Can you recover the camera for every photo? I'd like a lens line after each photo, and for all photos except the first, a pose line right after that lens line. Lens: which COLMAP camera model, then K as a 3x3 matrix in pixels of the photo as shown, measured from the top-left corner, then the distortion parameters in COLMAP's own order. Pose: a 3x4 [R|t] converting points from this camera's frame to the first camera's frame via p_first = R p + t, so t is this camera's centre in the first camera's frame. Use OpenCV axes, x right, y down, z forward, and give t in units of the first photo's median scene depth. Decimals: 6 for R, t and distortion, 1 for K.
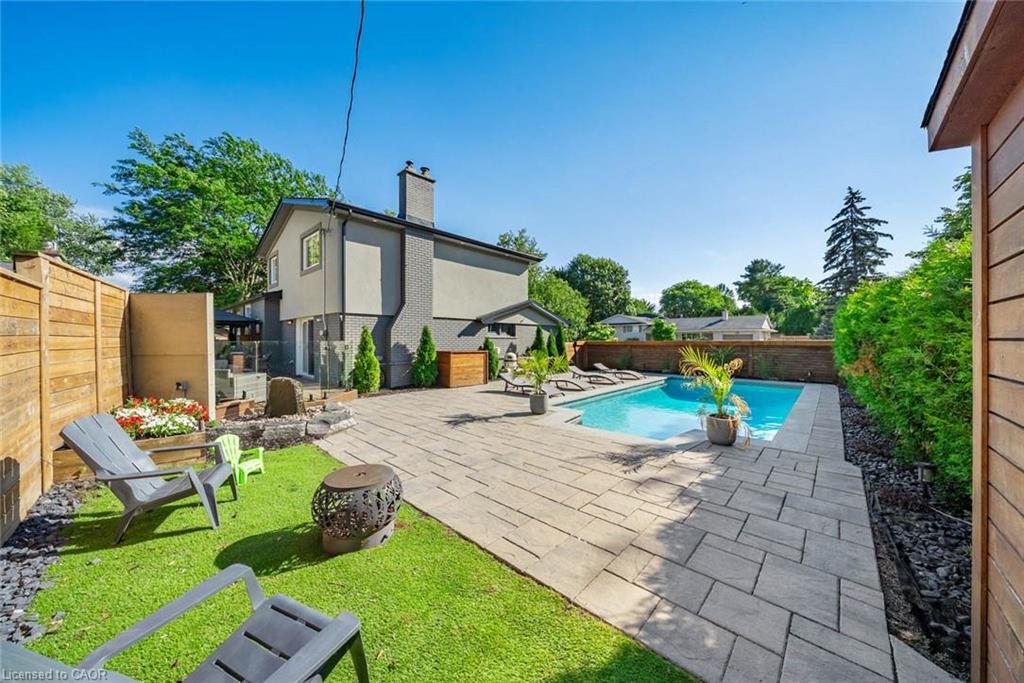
lens RADIAL K [[351.5, 0, 514.4], [0, 351.5, 341.8], [0, 0, 1]] dist [-0.004503, -0.000108]
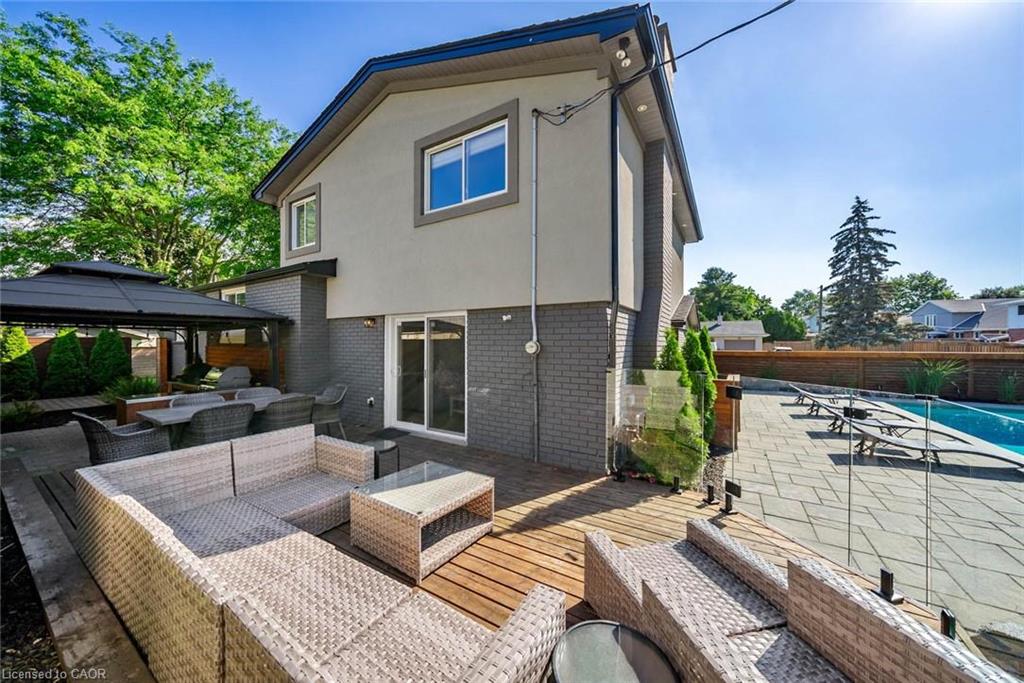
lens RADIAL K [[351.5, 0, 514.4], [0, 351.5, 341.8], [0, 0, 1]] dist [-0.004503, -0.000108]
pose [[0.981719, 0.002507, 0.190317, -0.385902], [-0.001309, 0.999979, -0.006422, -0.018475], [-0.190329, 0.006055, 0.981702, 0.342822]]
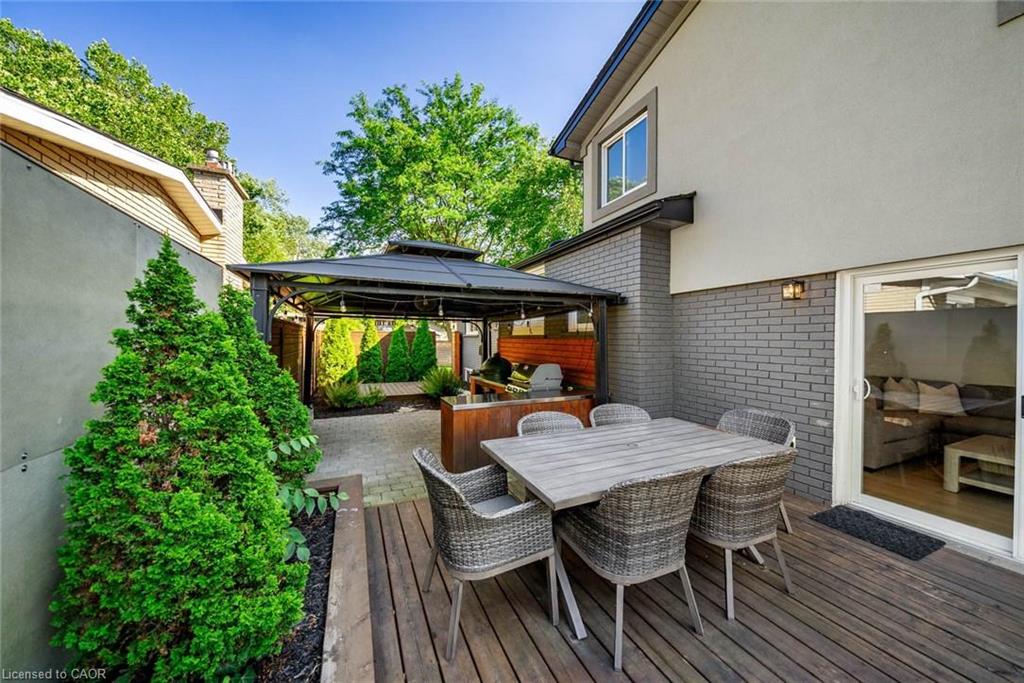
lens RADIAL K [[351.5, 0, 514.4], [0, 351.5, 341.8], [0, 0, 1]] dist [-0.004503, -0.000108]
pose [[0.923180, 0.009824, -0.384241, -0.525641], [-0.009176, 0.999952, 0.003518, -0.012534], [0.384257, 0.000278, 0.923226, 0.498122]]
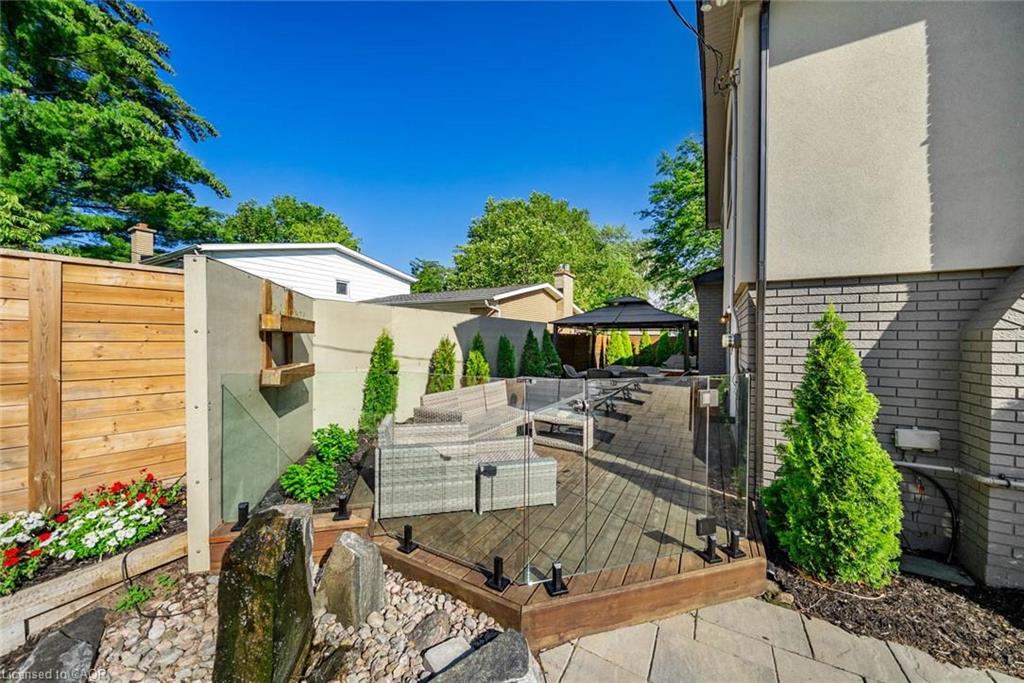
lens RADIAL K [[351.5, 0, 514.4], [0, 351.5, 341.8], [0, 0, 1]] dist [-0.004503, -0.000108]
pose [[0.231115, 0.008486, -0.972889, -0.124142], [-0.010757, 0.999923, 0.006166, -0.014966], [0.972867, 0.009040, 0.231189, 0.396442]]
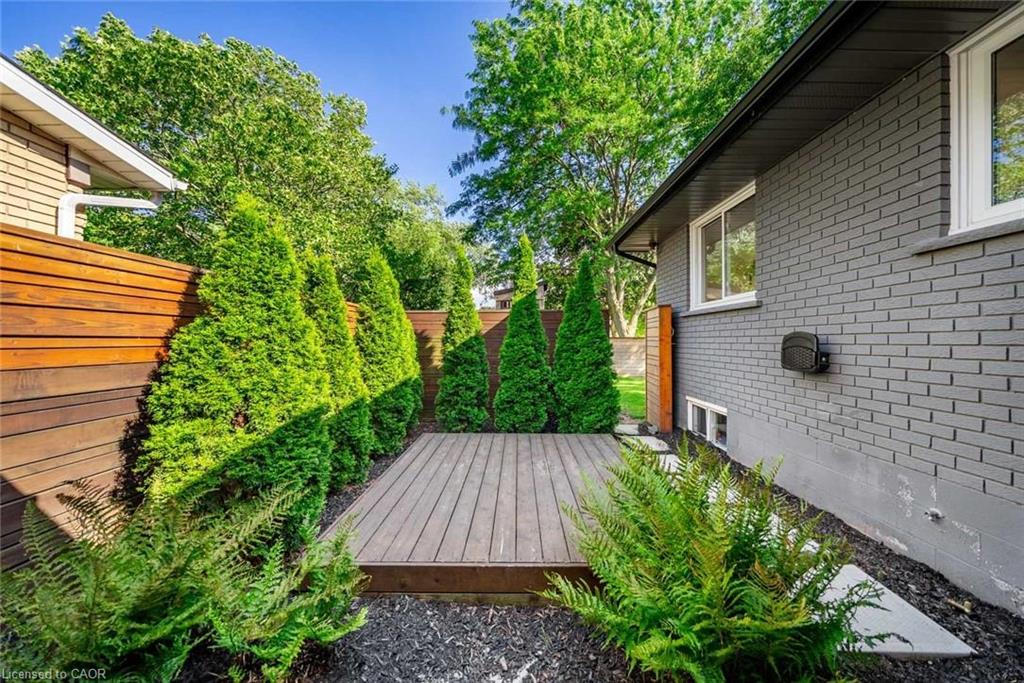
lens RADIAL K [[351.5, 0, 514.4], [0, 351.5, 341.8], [0, 0, 1]] dist [-0.004503, -0.000108]
pose [[0.670918, -0.002085, -0.741528, -0.783422], [-0.002816, 0.999982, -0.005360, 0.002559], [0.741526, 0.005684, 0.670900, 0.837871]]
